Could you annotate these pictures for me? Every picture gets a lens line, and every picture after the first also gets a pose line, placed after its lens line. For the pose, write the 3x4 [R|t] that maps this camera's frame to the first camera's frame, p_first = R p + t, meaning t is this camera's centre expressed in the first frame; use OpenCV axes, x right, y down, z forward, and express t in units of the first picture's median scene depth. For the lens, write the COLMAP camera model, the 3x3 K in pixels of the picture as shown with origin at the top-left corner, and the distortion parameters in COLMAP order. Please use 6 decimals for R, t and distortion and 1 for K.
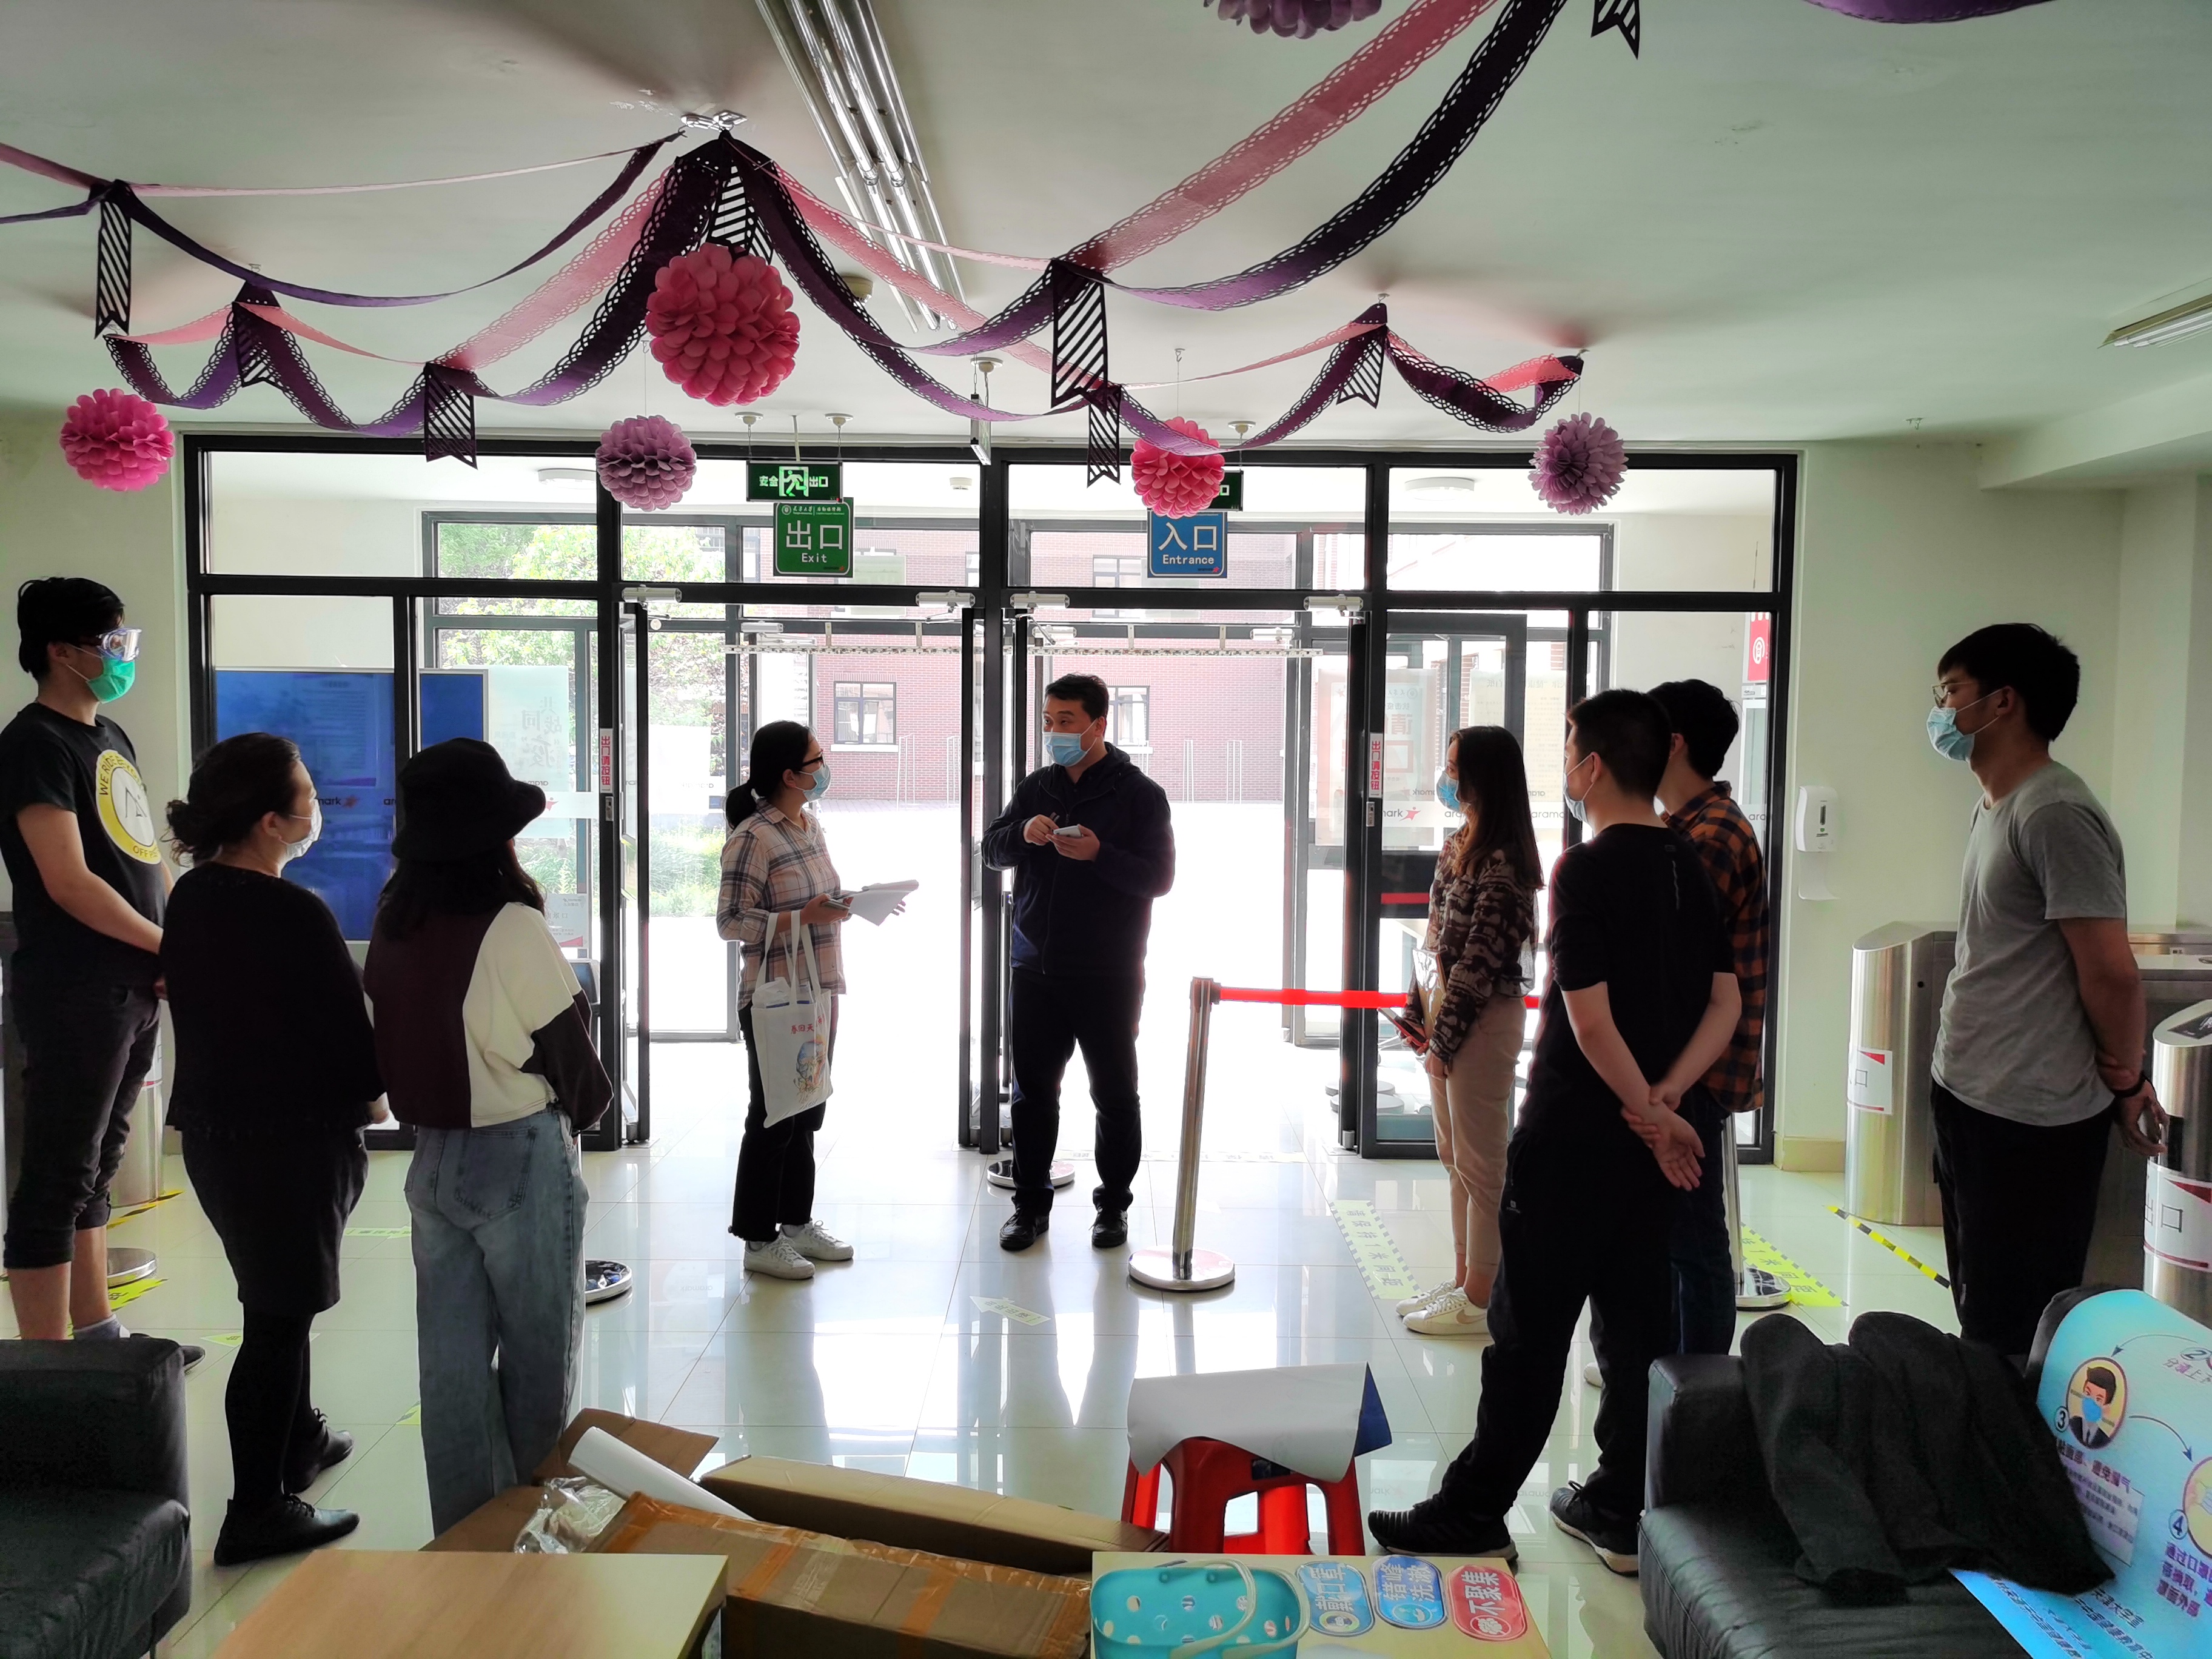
lens RADIAL K [[1767.0, 0, 1106.0], [0, 1767.0, 829.5], [0, 0, 1]] dist [-0.000246, -0.004311]
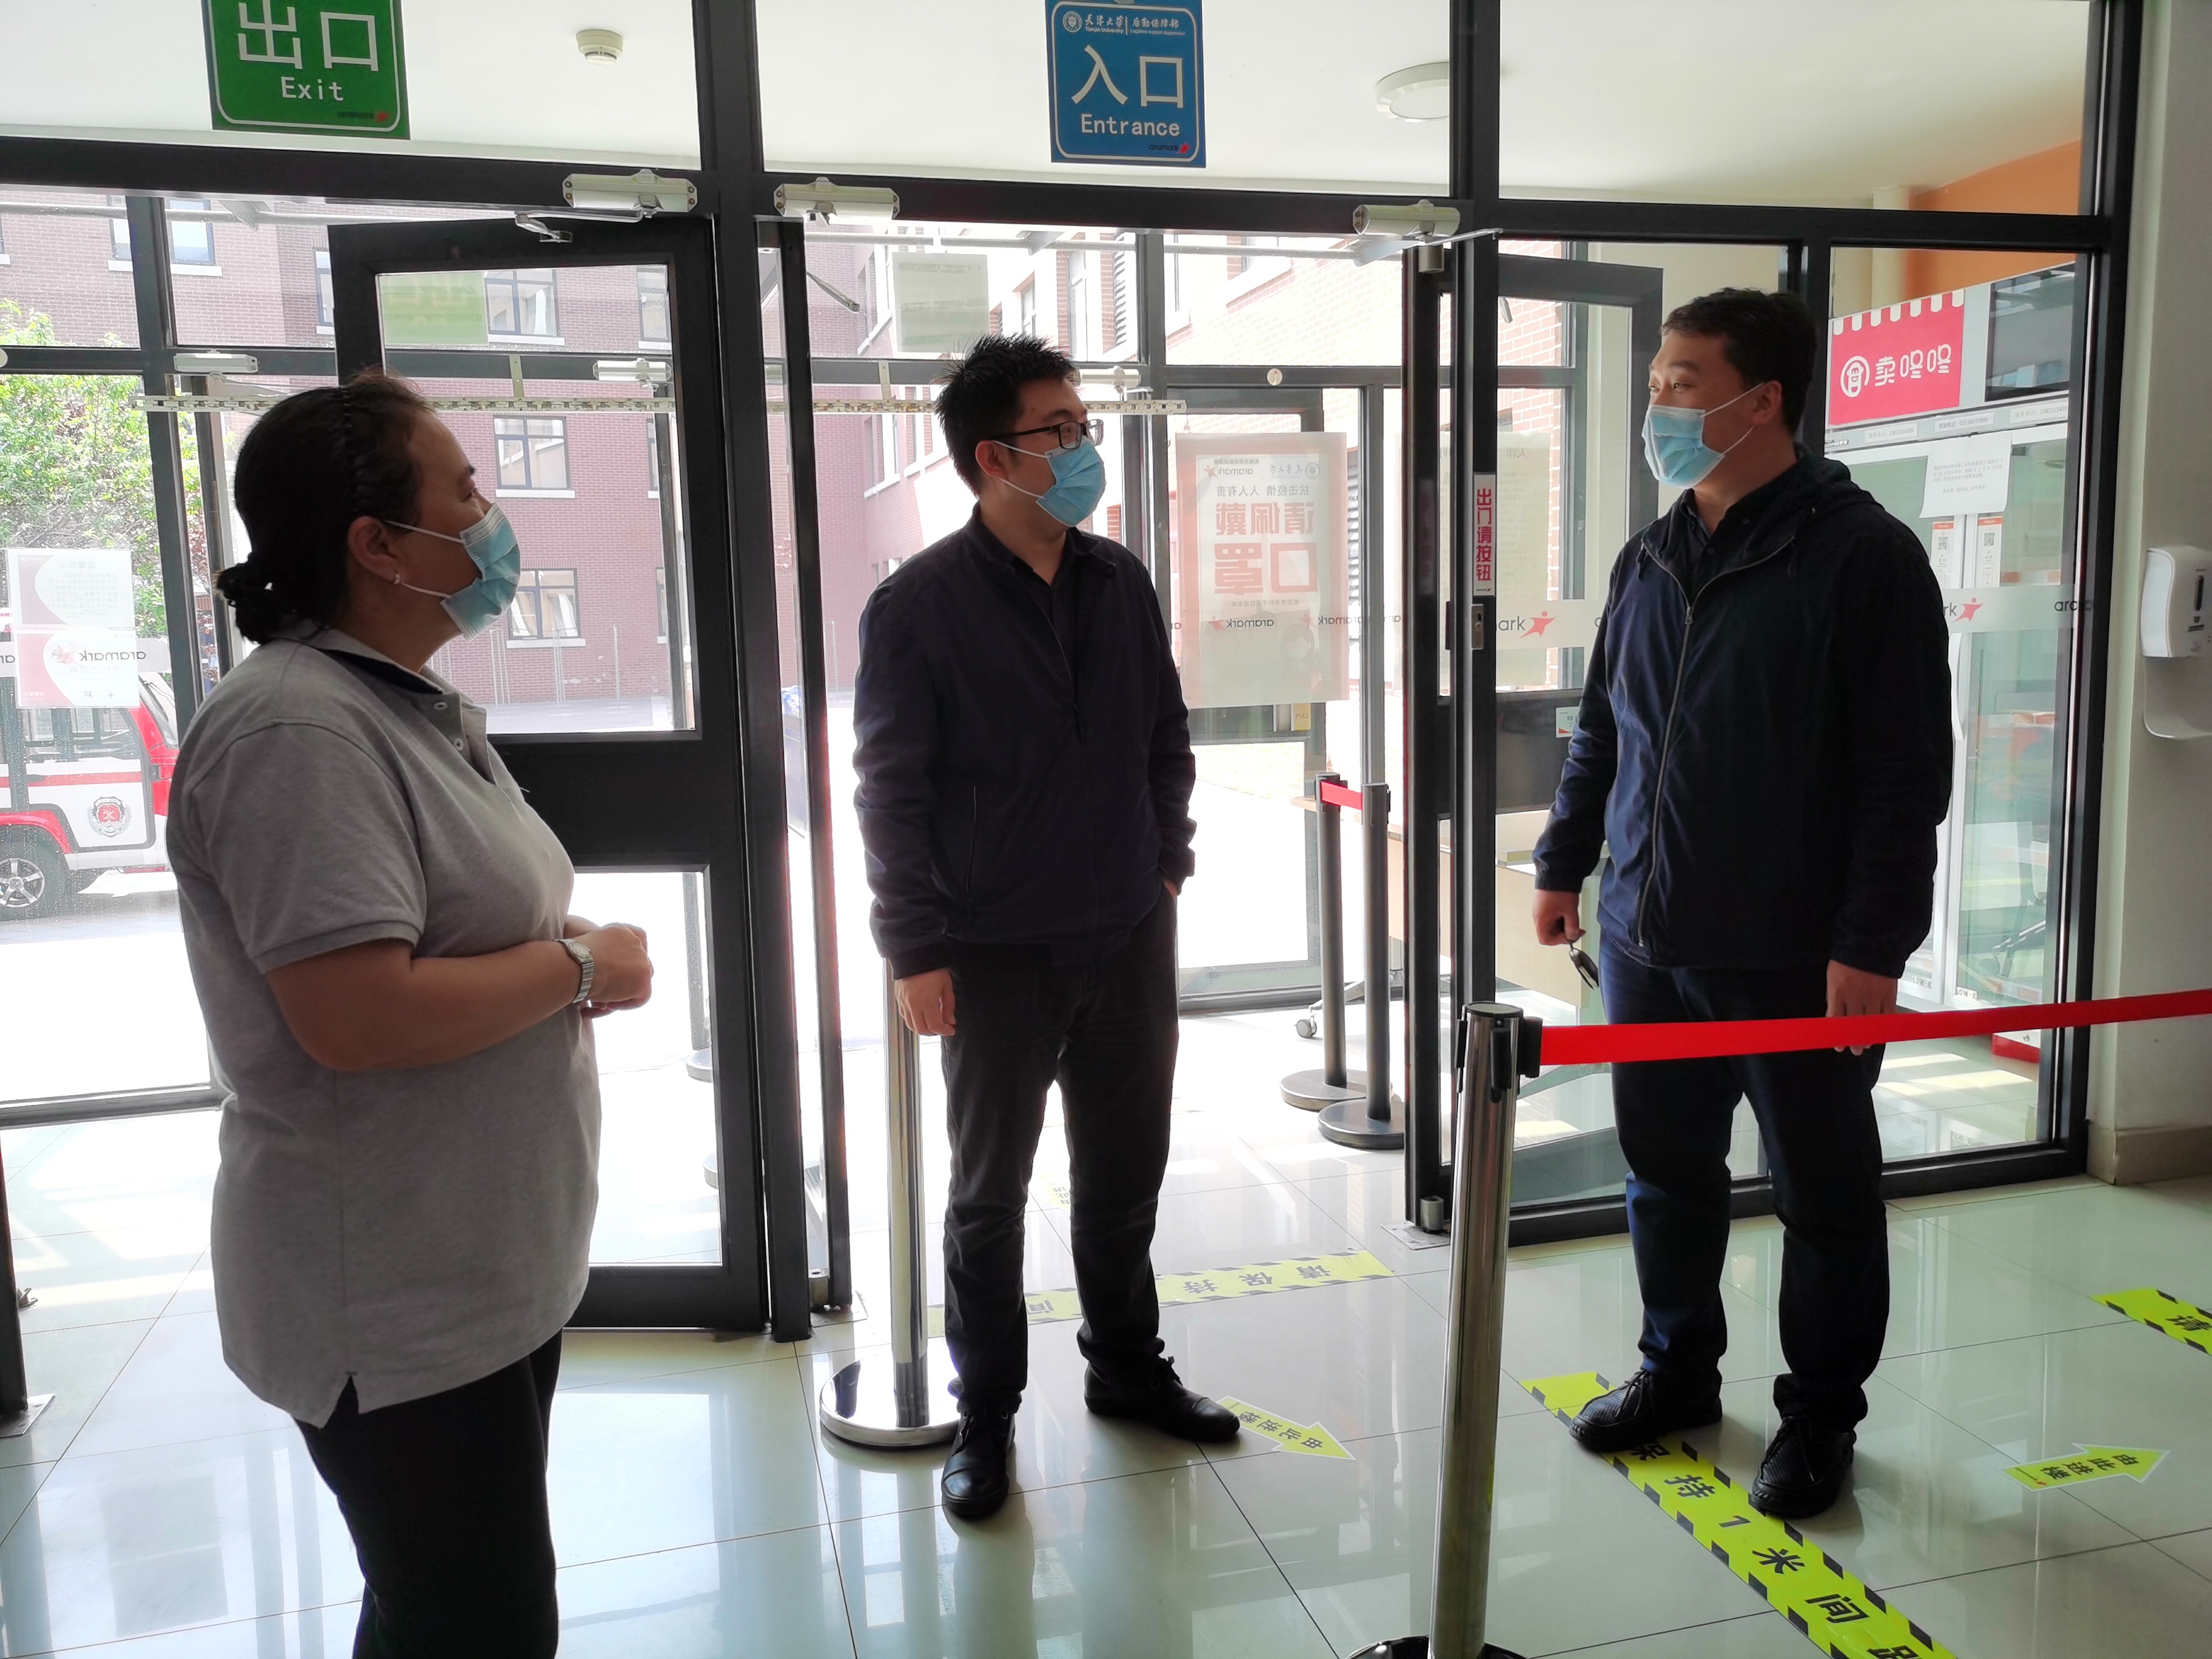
lens RADIAL K [[1702.6, 0, 1106.0], [0, 1702.6, 829.5], [0, 0, 1]] dist [0.020191, -0.001930]
pose [[0.963866, -0.067977, 0.257570, -0.097241], [0.051515, 0.996206, 0.070140, 0.010501], [-0.261360, -0.054337, 0.963711, 0.527015]]
